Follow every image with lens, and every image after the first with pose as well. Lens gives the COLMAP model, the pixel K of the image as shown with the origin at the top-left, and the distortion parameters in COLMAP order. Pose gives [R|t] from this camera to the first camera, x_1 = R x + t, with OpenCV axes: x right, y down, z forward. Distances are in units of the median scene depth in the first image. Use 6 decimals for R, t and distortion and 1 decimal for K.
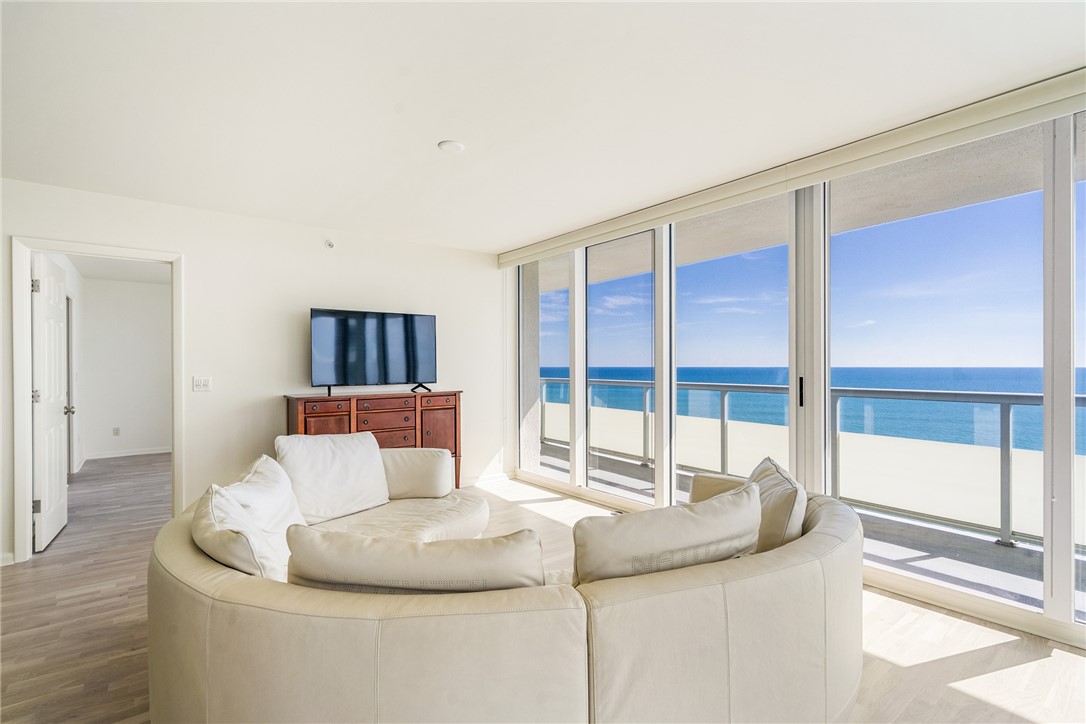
lens RADIAL K [[509.4, 0, 543.0], [0, 509.4, 362.0], [0, 0, 1]] dist [-0.000139, -0.000030]
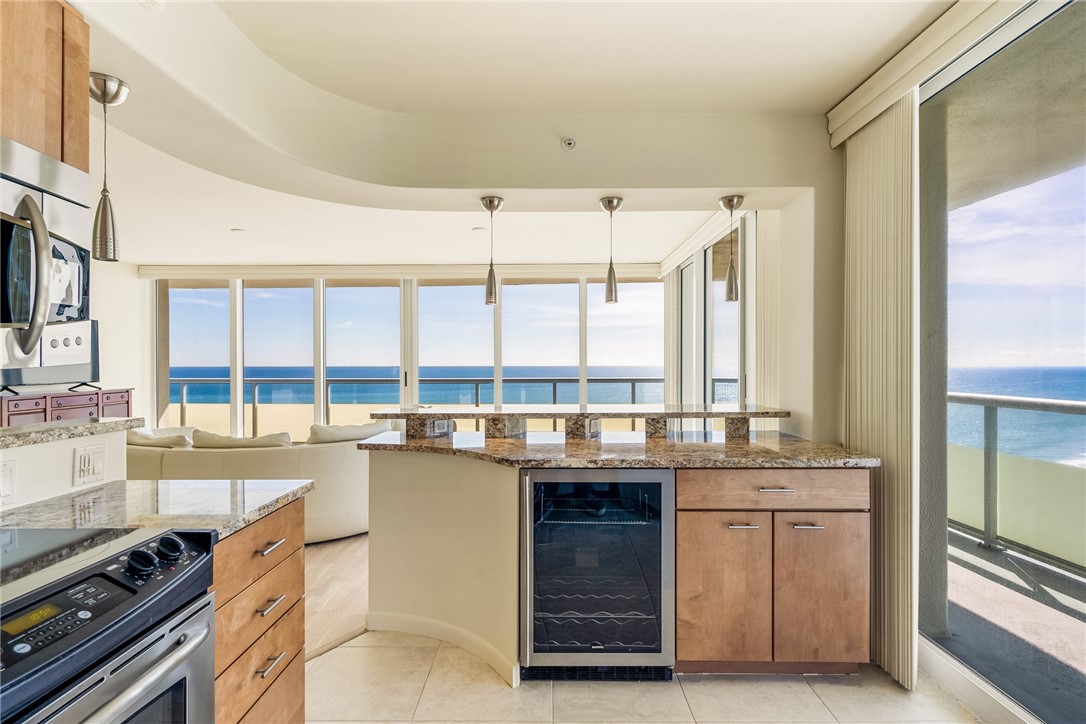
lens RADIAL K [[553.7, 0, 543.0], [0, 553.7, 362.0], [0, 0, 1]] dist [0.000176, 0.000615]
pose [[0.618109, 0.003940, 0.786082, -0.571701], [-0.003363, 0.999992, -0.002367, -0.002503], [-0.786085, -0.001181, 0.618117, -0.498034]]
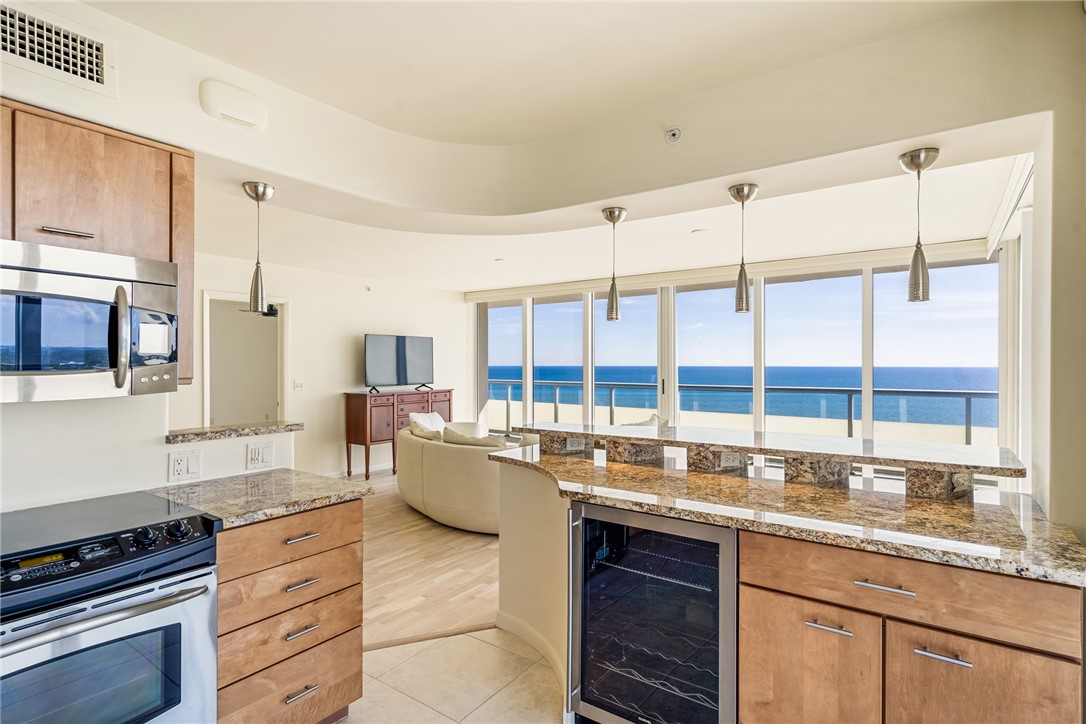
lens RADIAL K [[547.4, 0, 543.0], [0, 547.4, 362.0], [0, 0, 1]] dist [0.001187, 0.000774]
pose [[0.958411, 0.003763, 0.285367, -0.365764], [-0.003917, 0.999992, -0.000030, -0.023152], [-0.285365, -0.001089, 0.958418, -0.603717]]
